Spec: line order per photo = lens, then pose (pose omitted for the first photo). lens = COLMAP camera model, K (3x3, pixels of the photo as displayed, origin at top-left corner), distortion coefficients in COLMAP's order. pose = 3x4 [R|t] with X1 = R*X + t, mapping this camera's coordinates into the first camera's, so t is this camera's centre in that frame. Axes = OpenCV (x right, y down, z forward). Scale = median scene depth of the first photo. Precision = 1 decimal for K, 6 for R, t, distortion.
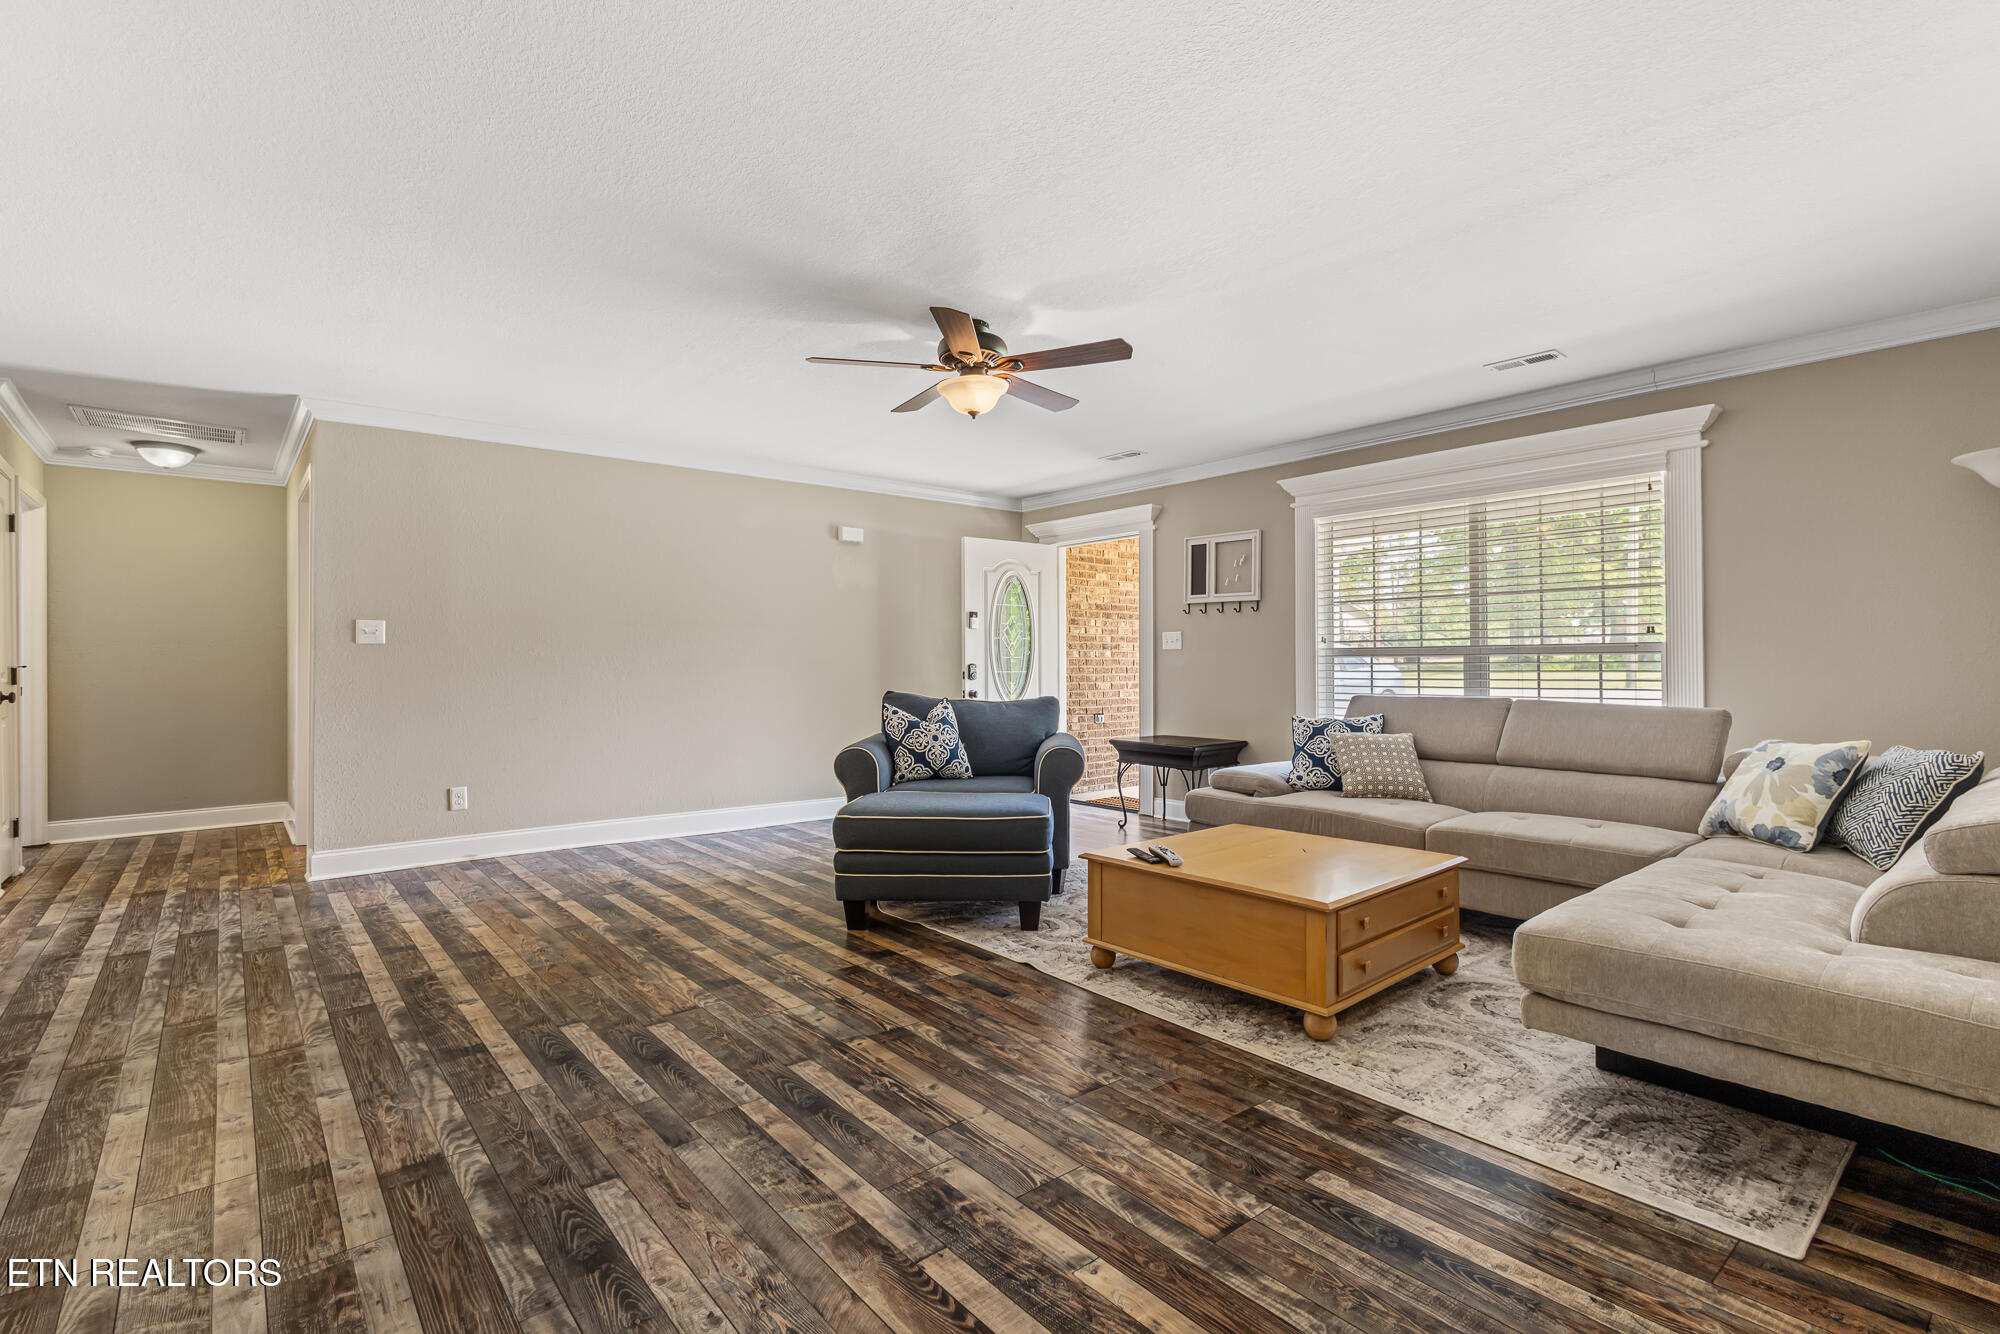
lens RADIAL K [[914.1, 0, 1000.0], [0, 914.1, 667.0], [0, 0, 1]] dist [0.000823, -0.000007]
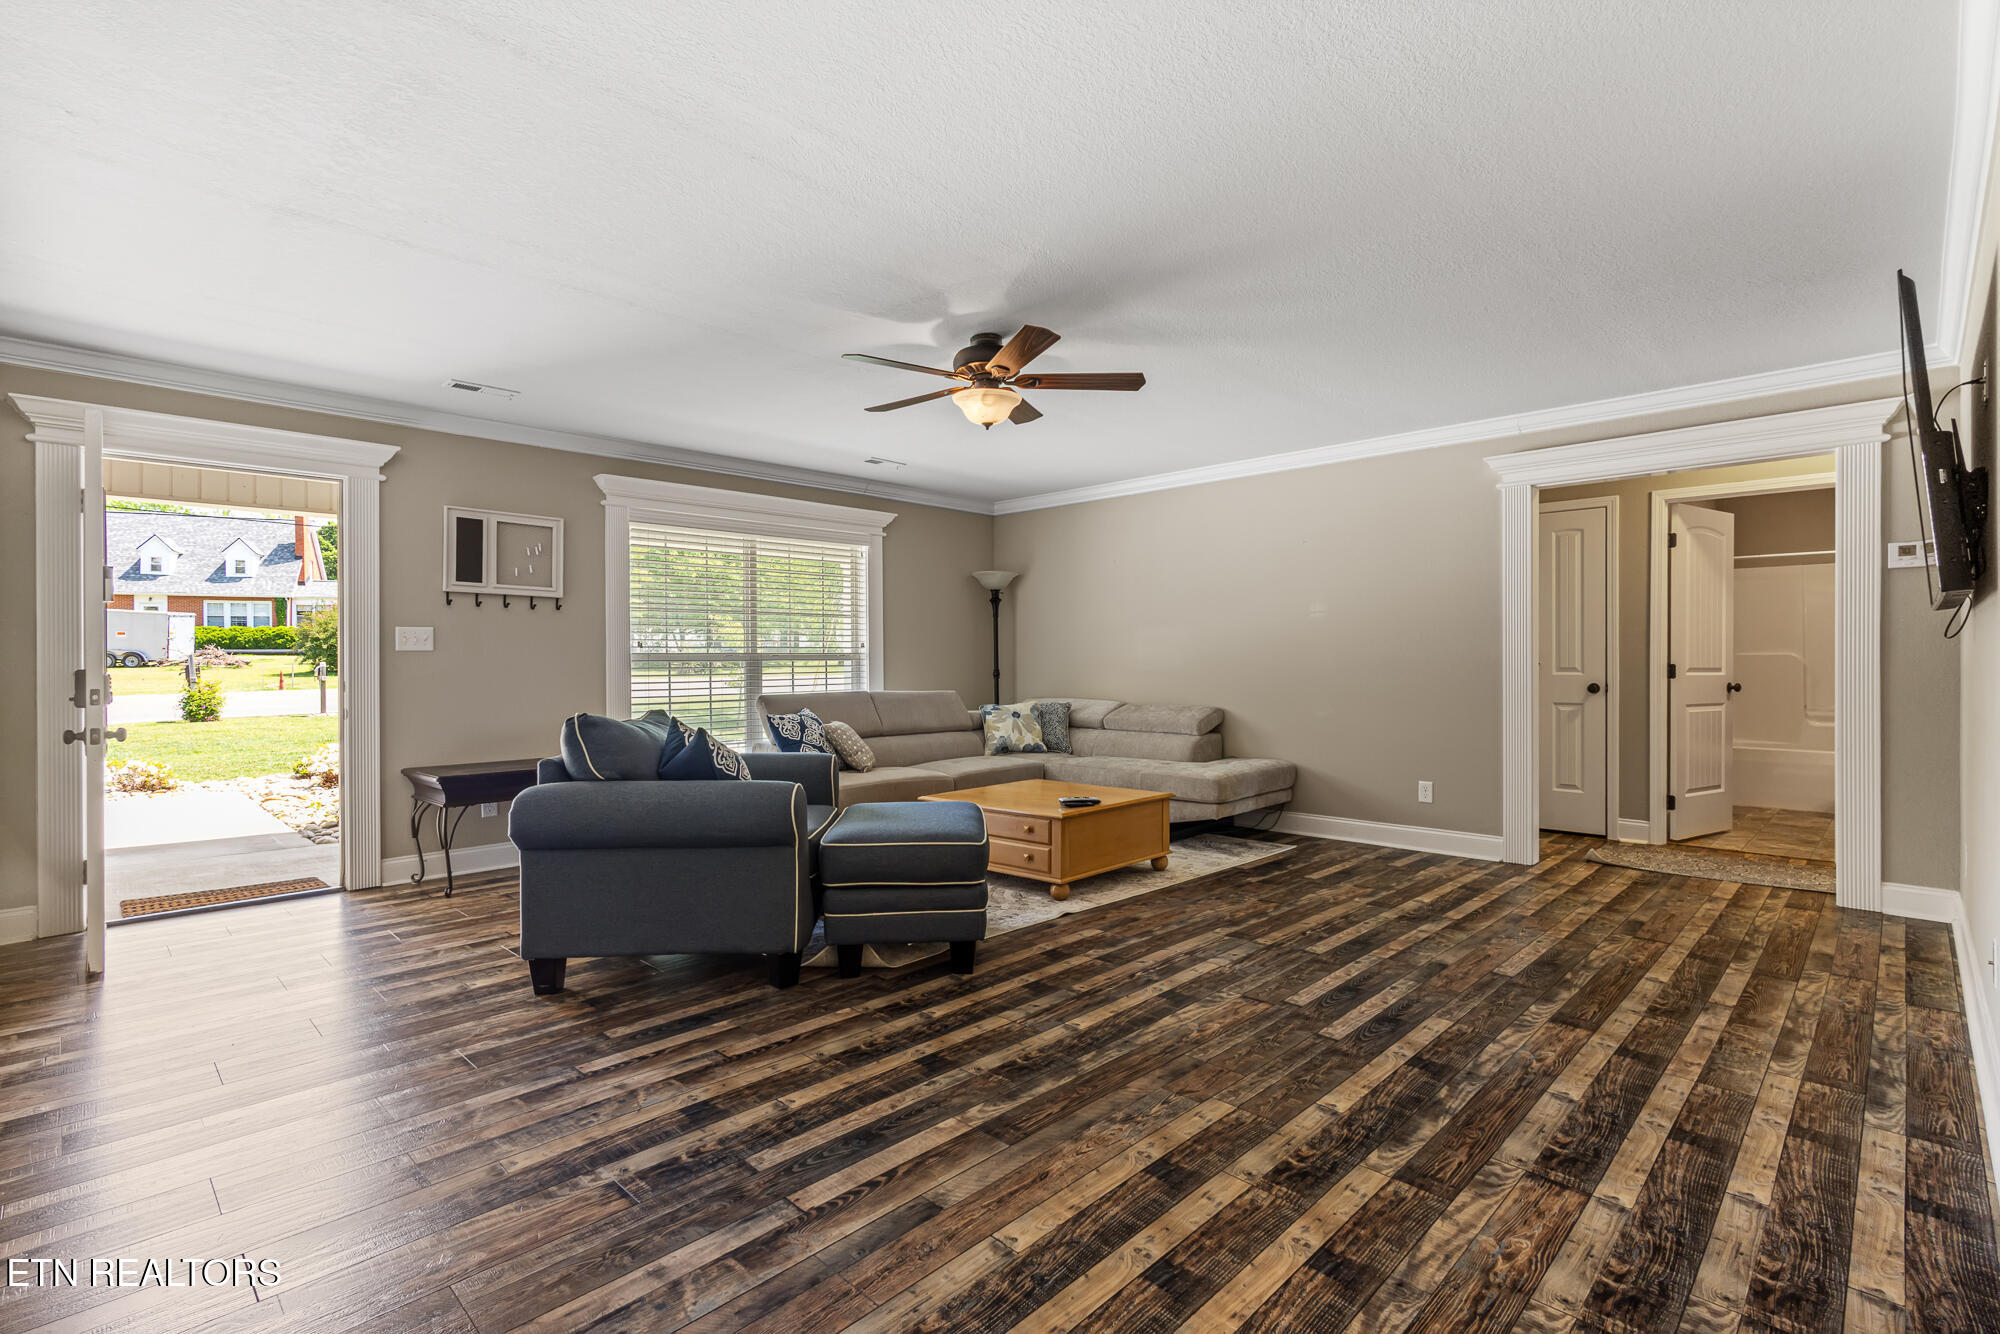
lens RADIAL K [[917.3, 0, 996.2], [0, 917.3, 631.7], [0, 0, 1]] dist [-0.001764, 0.000579]
pose [[-0.081658, 0.037288, 0.995963, -1.364790], [0.009047, 0.999286, -0.036671, -0.006265], [-0.996619, 0.006016, -0.081937, 1.365400]]
